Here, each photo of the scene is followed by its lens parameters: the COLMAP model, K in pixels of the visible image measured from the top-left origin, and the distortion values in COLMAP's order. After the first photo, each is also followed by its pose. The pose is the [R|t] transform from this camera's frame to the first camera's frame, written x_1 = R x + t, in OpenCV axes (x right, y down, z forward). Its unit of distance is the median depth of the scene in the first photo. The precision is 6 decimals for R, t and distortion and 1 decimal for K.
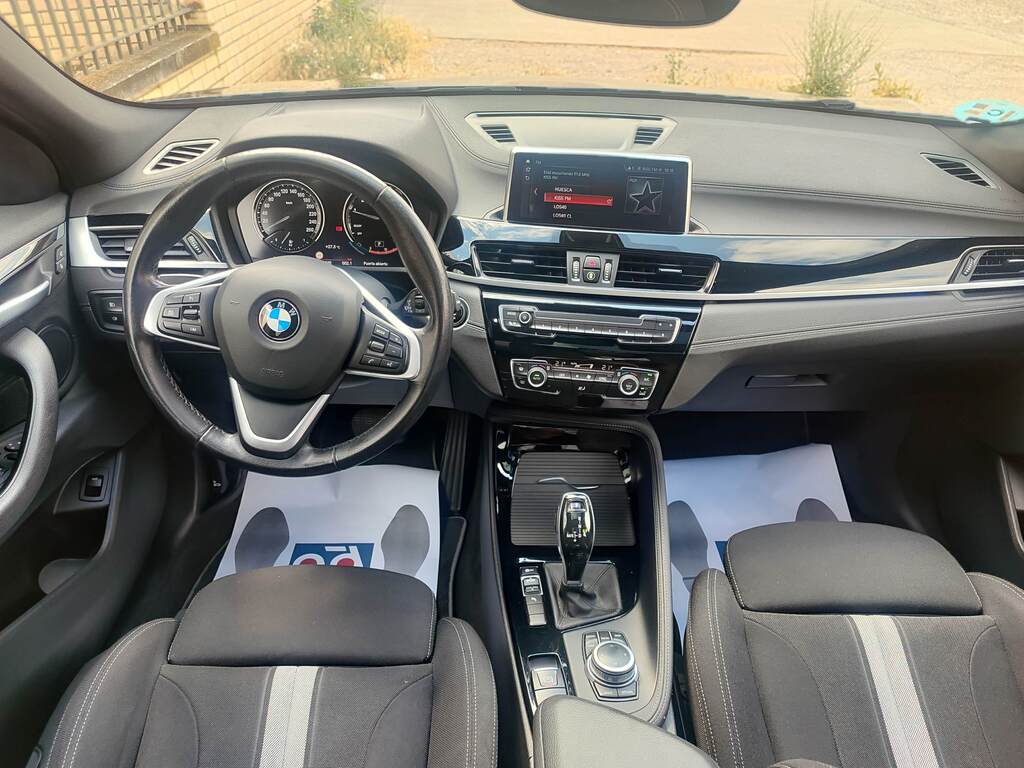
lens RADIAL K [[736.2, 0, 512.0], [0, 736.2, 384.0], [0, 0, 1]] dist [0.018095, -0.013275]
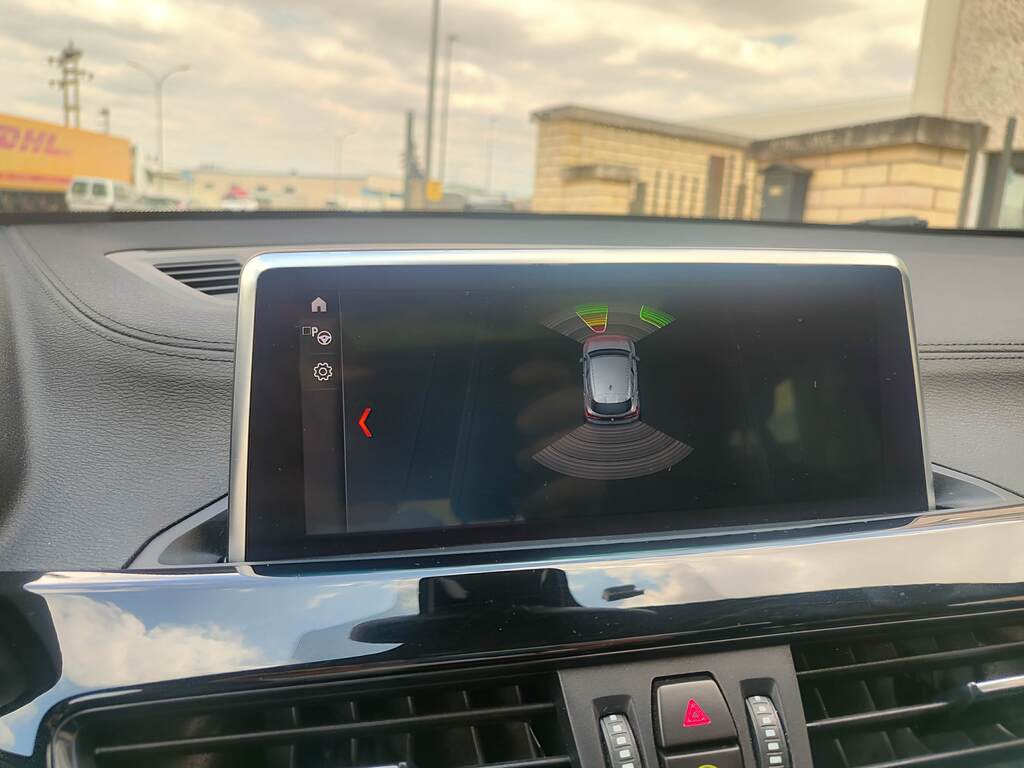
lens RADIAL K [[748.2, 0, 512.0], [0, 748.2, 384.0], [0, 0, 1]] dist [-0.009120, -0.003590]
pose [[0.949375, -0.084124, 0.302671, 0.004980], [0.183038, 0.931166, -0.315320, -0.192658], [-0.255311, 0.354757, 0.899424, 0.788067]]
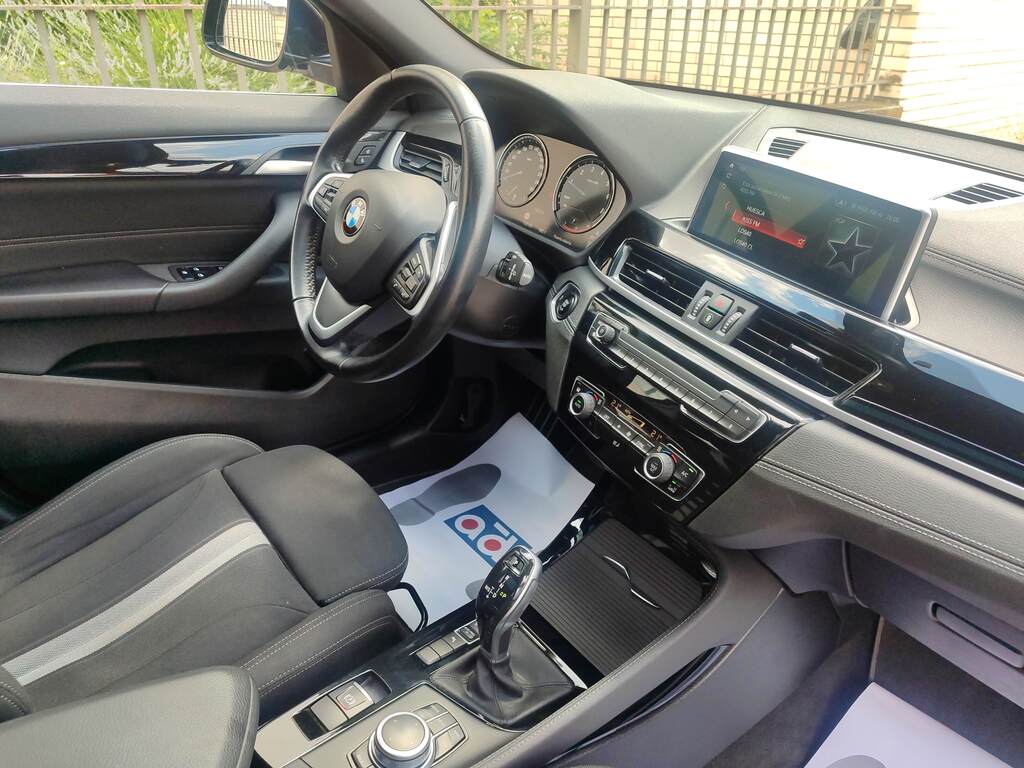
lens RADIAL K [[736.1, 0, 512.0], [0, 736.1, 384.0], [0, 0, 1]] dist [-0.004619, -0.004987]
pose [[0.621915, 0.409712, -0.667351, 0.494601], [-0.469576, 0.877109, 0.100885, -0.071923], [0.626674, 0.250630, 0.737878, 0.355962]]
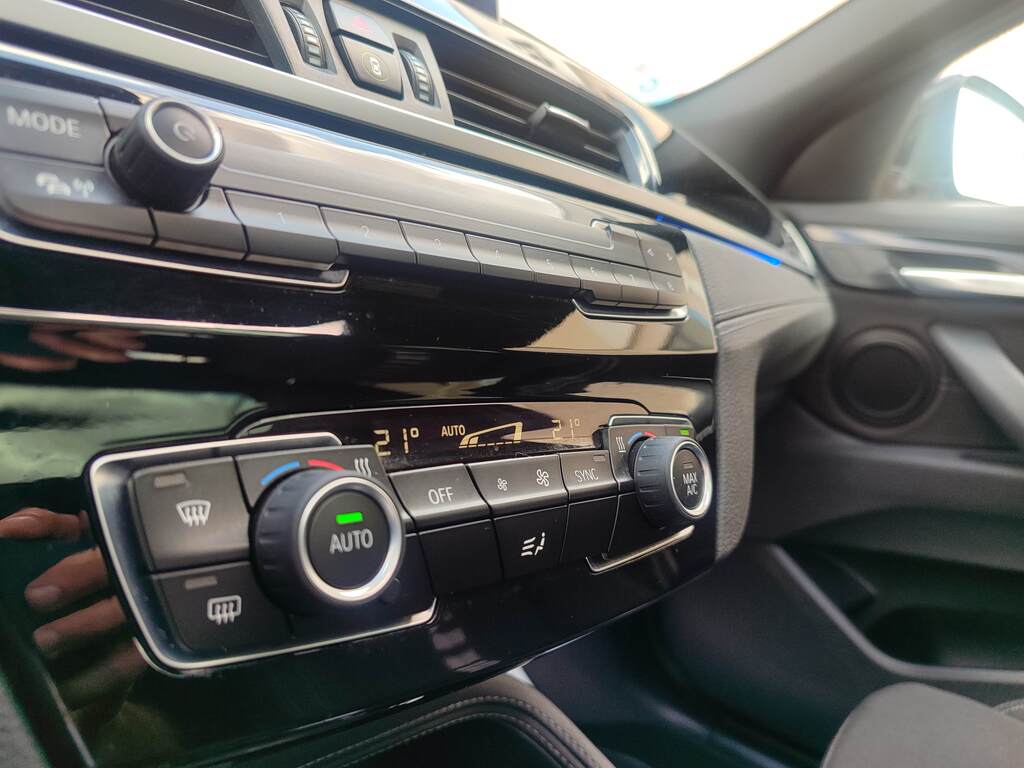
lens RADIAL K [[736.2, 0, 512.0], [0, 736.2, 384.0], [0, 0, 1]] dist [0.018095, -0.013275]
pose [[0.616443, -0.058108, 0.785252, -0.053671], [0.302022, 0.938443, -0.167651, -0.002696], [-0.727173, 0.340511, 0.596047, 0.858567]]
